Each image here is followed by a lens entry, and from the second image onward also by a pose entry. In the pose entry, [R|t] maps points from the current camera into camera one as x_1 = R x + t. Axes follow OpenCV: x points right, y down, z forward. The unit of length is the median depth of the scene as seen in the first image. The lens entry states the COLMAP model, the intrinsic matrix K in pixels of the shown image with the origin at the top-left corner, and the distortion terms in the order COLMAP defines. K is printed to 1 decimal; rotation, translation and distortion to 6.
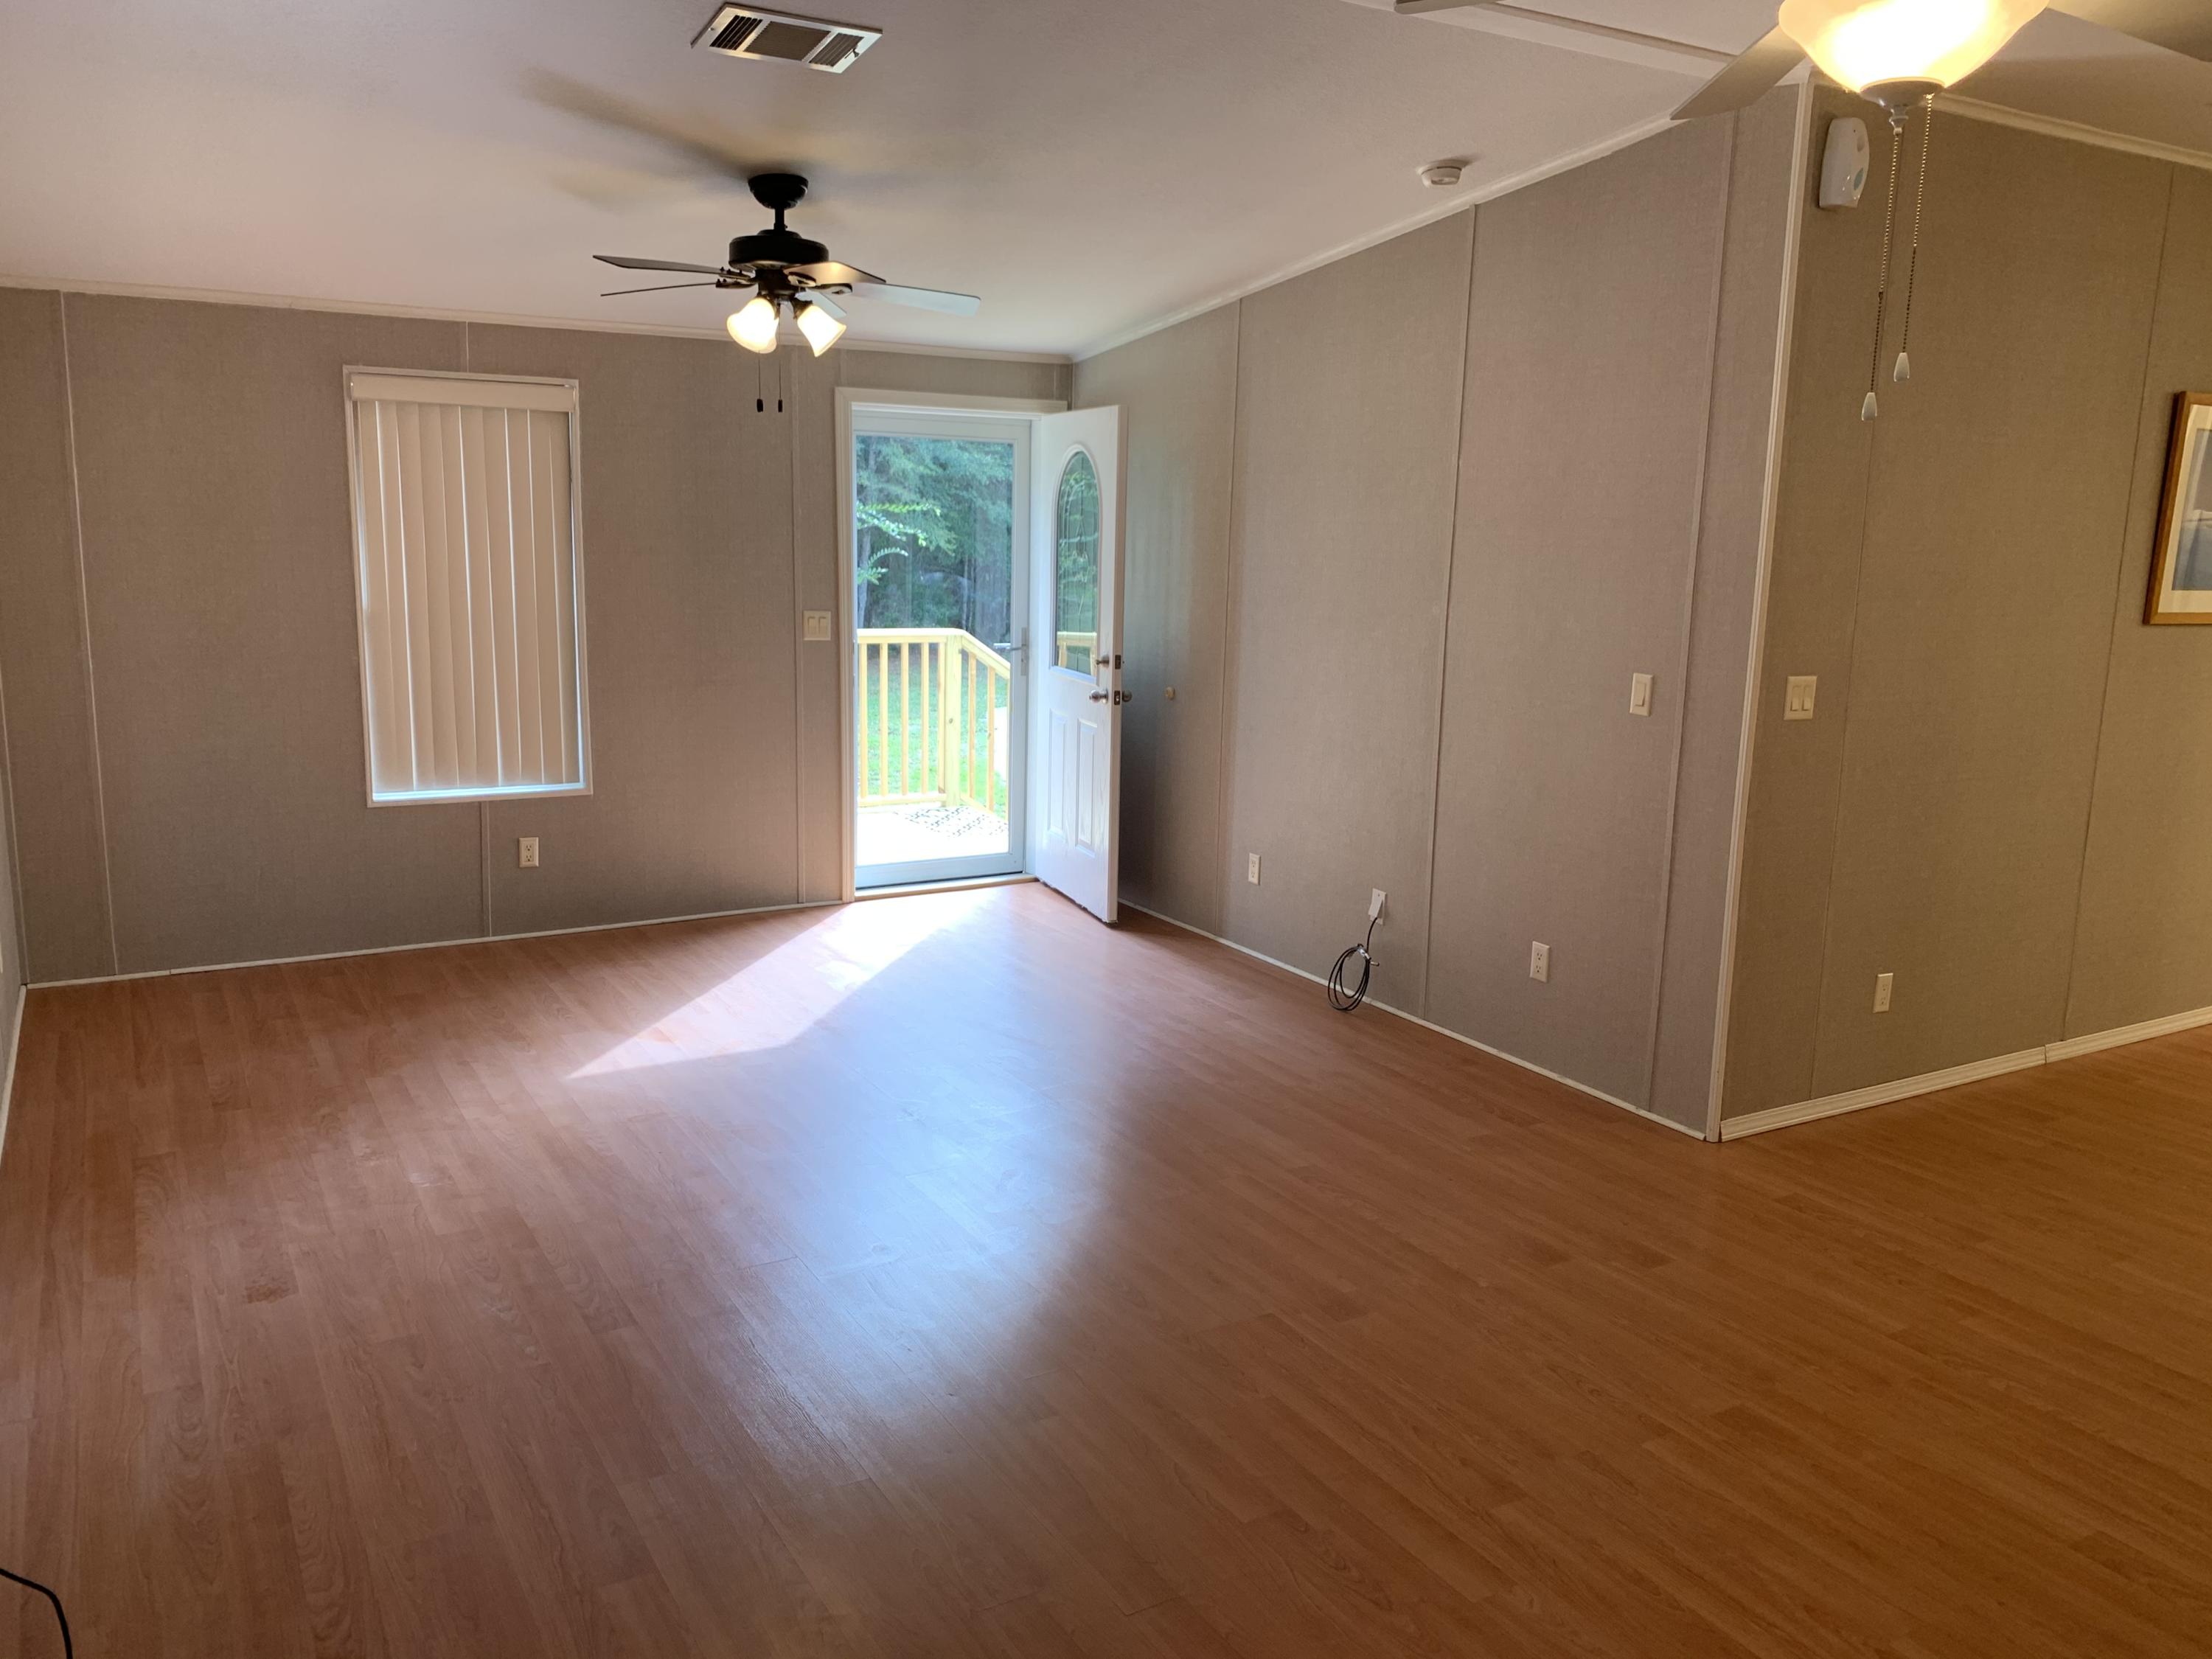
lens RADIAL K [[1687.8, 0, 1118.1], [0, 1687.8, 801.4], [0, 0, 1]] dist [0.036732, -0.043239]
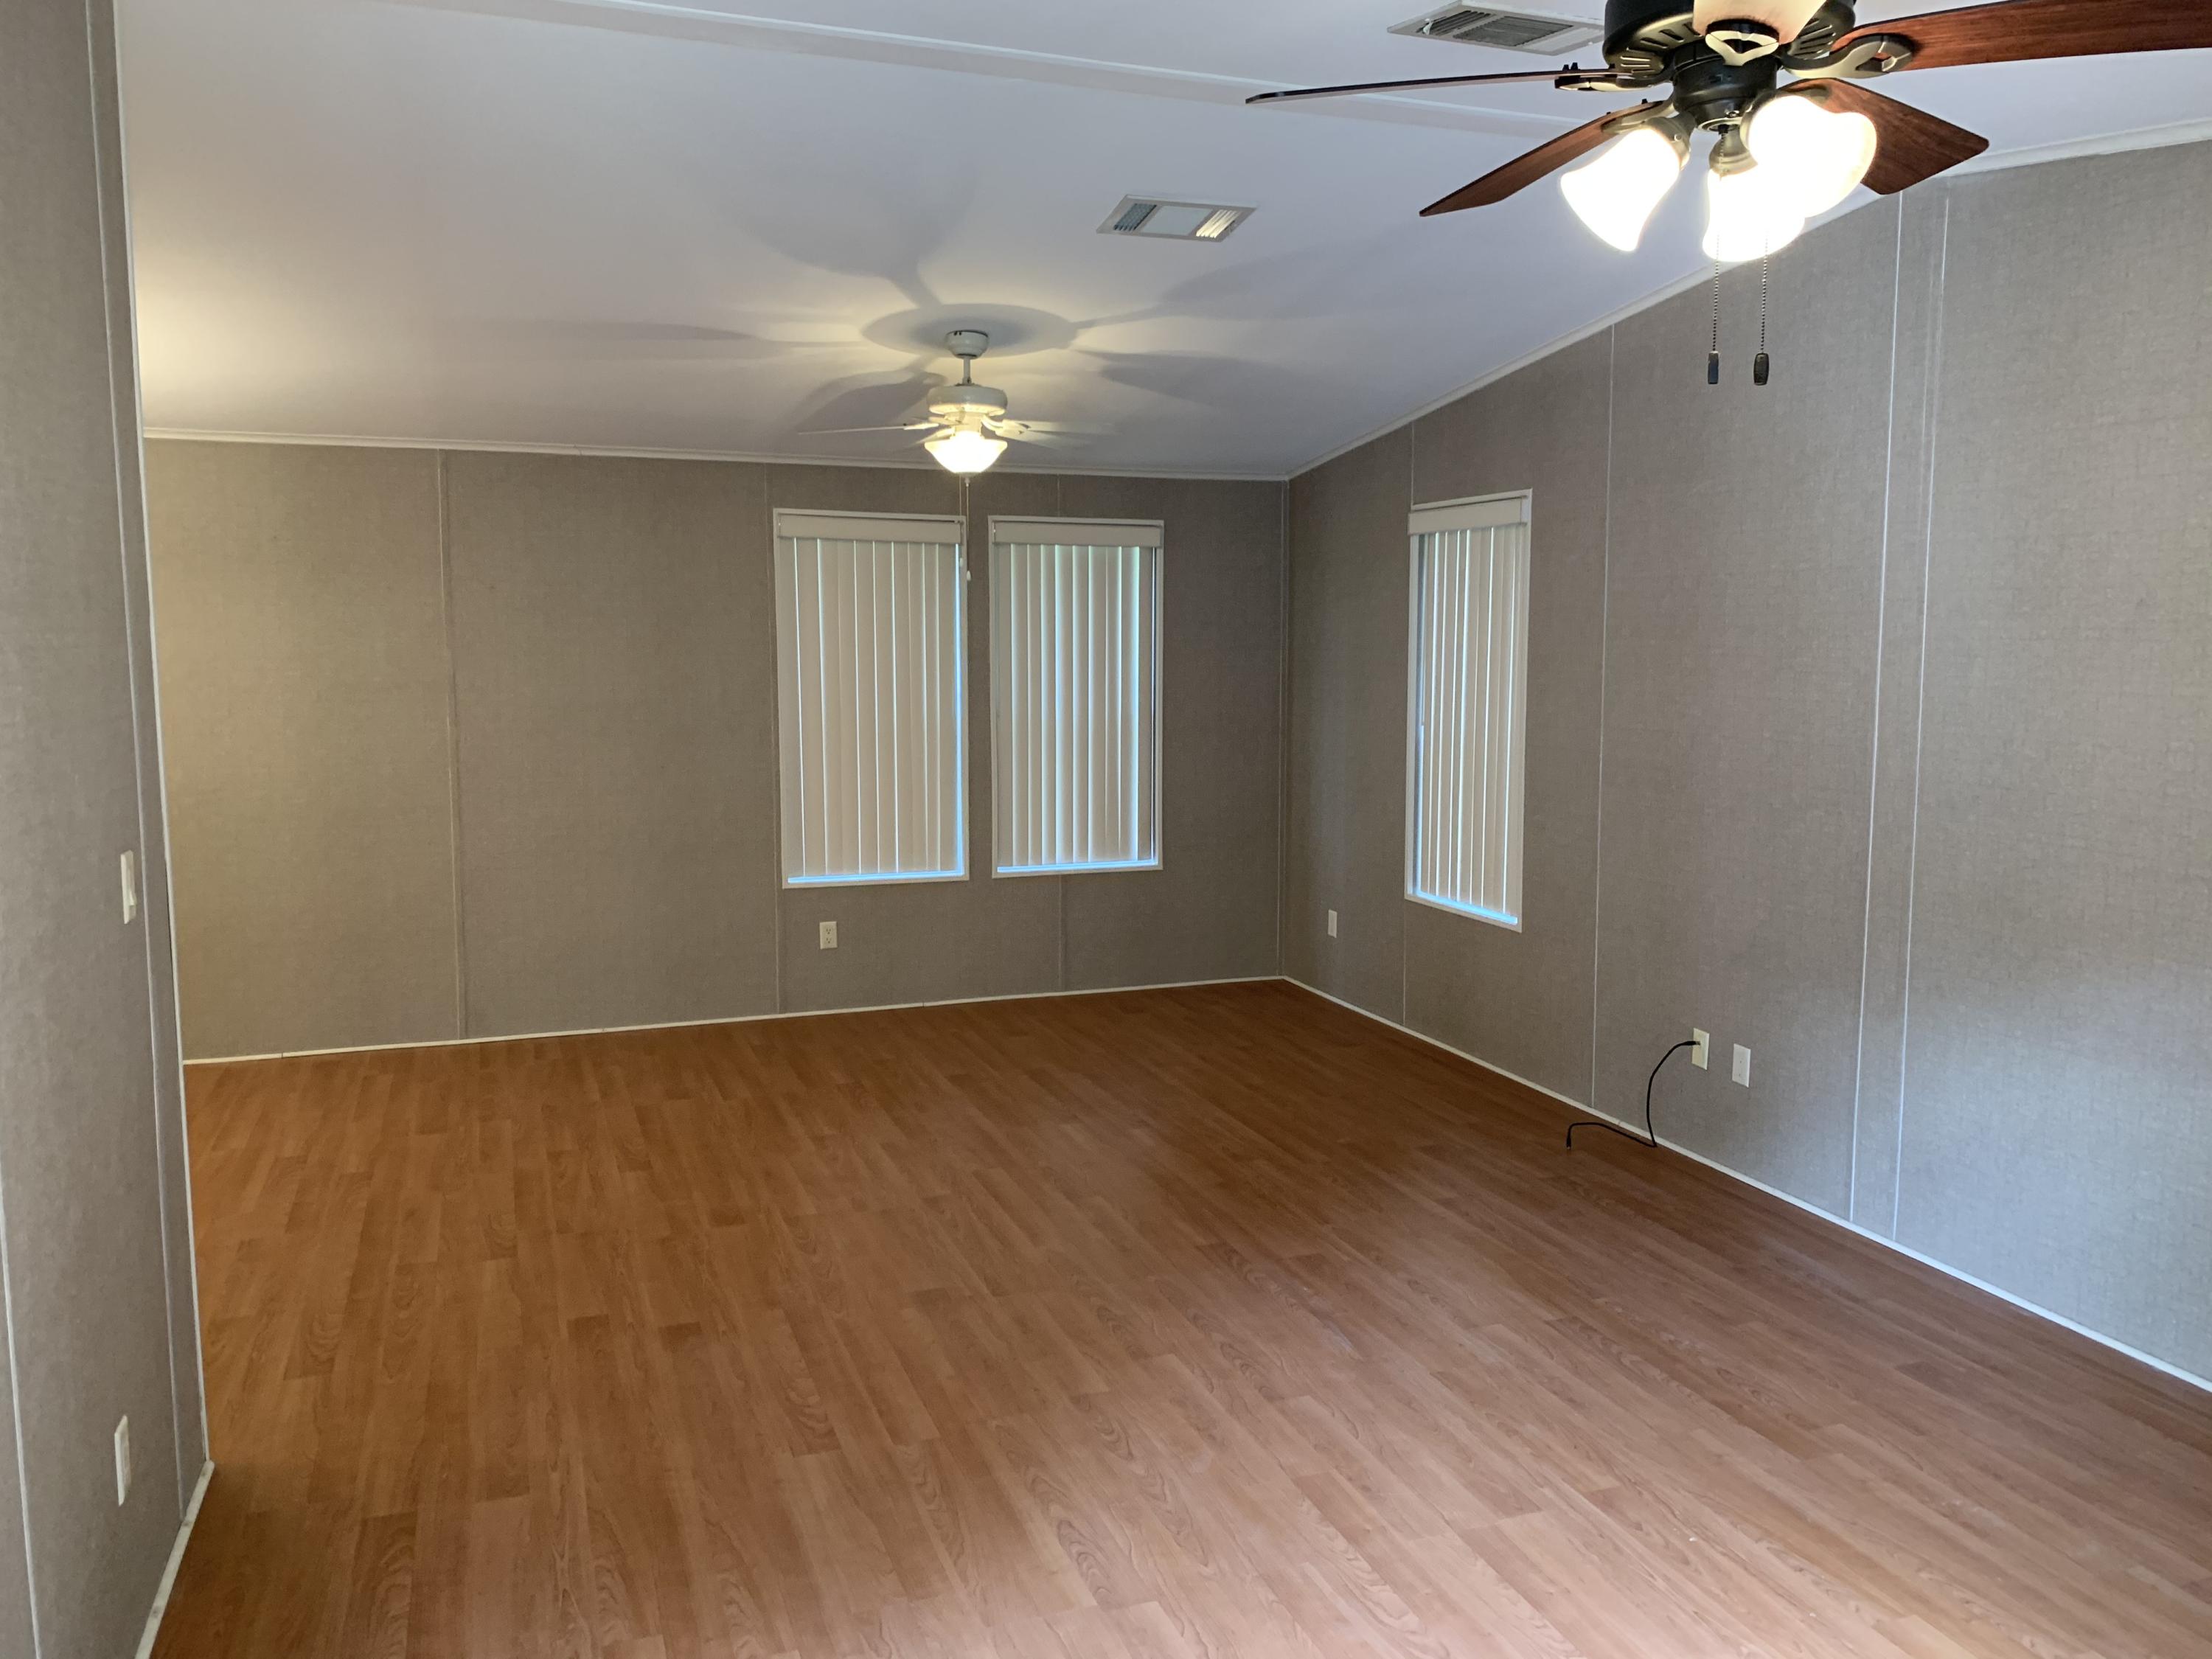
lens RADIAL K [[1687.8, 0, 1115.2], [0, 1687.8, 813.1], [0, 0, 1]] dist [0.036732, -0.043239]
pose [[-0.982612, -0.045783, 0.179940, -0.181152], [0.006407, 0.960185, 0.279291, -0.332443], [-0.185562, 0.275588, -0.943196, 1.959100]]
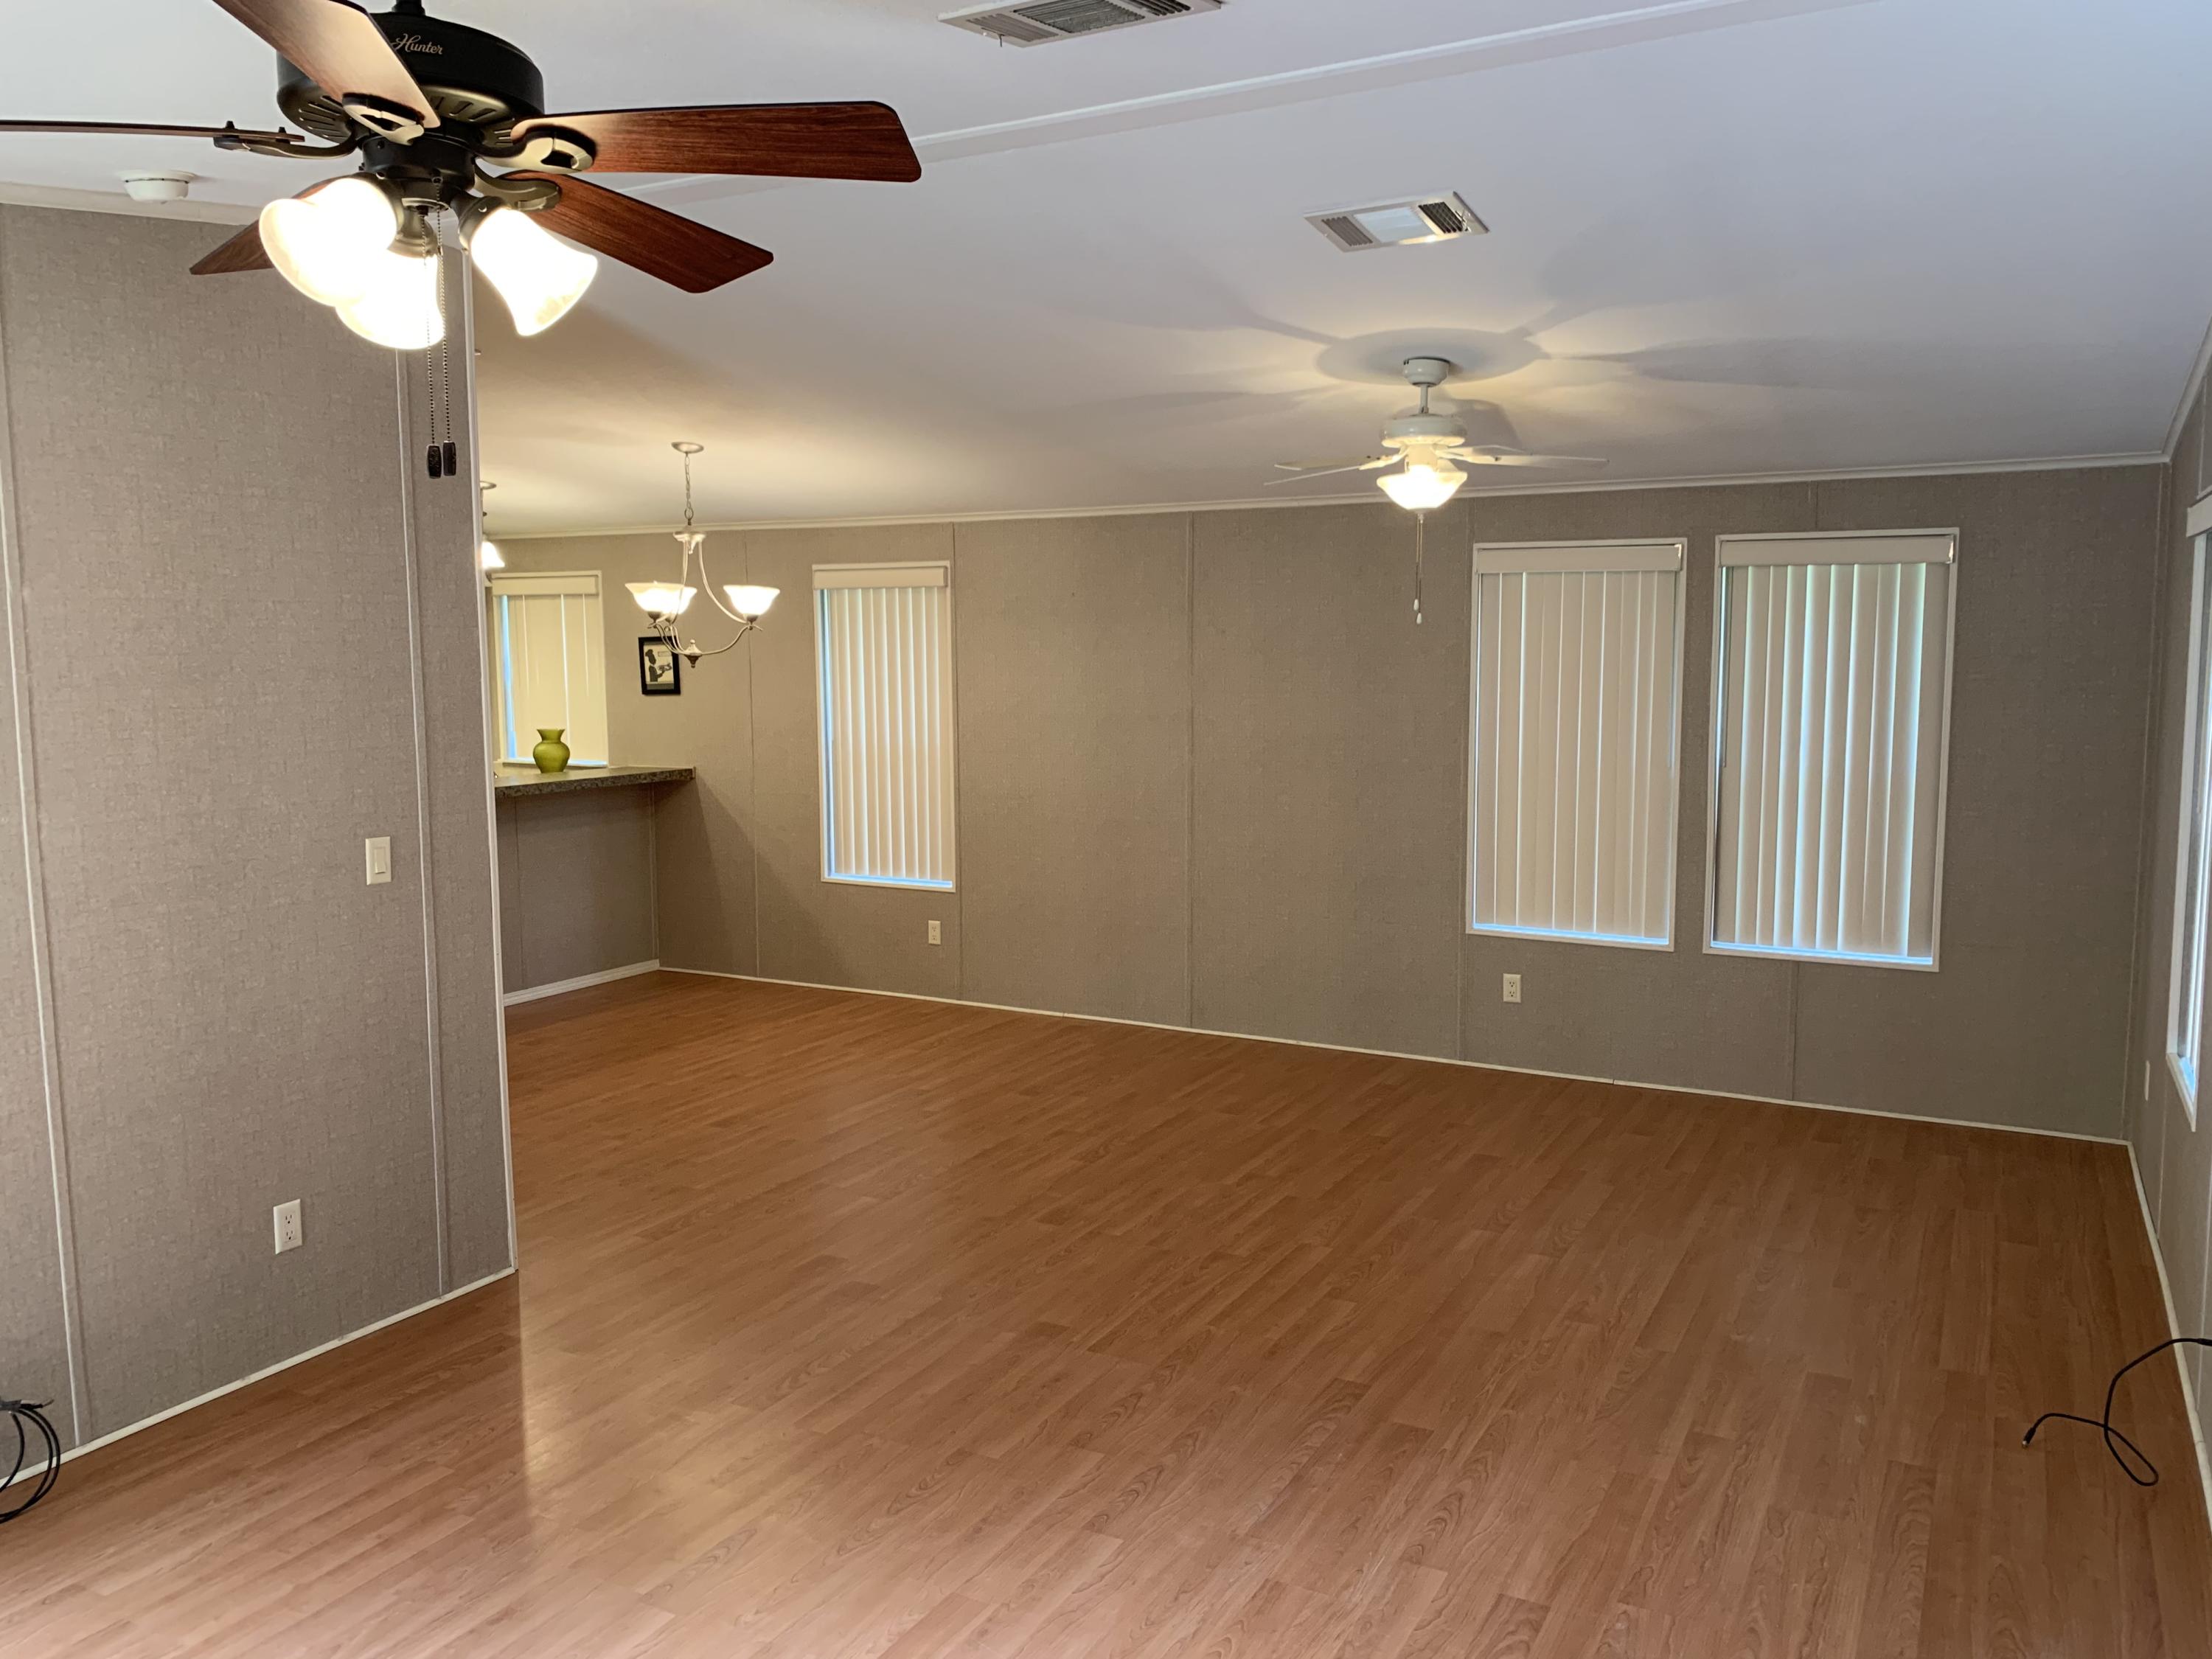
lens RADIAL K [[1687.8, 0, 1091.9], [0, 1687.8, 833.0], [0, 0, 1]] dist [0.036732, -0.043239]
pose [[-0.509515, -0.119375, 0.852141, -0.848383], [0.139584, 0.965746, 0.218751, -0.290073], [-0.849065, 0.230402, -0.475399, 1.450110]]
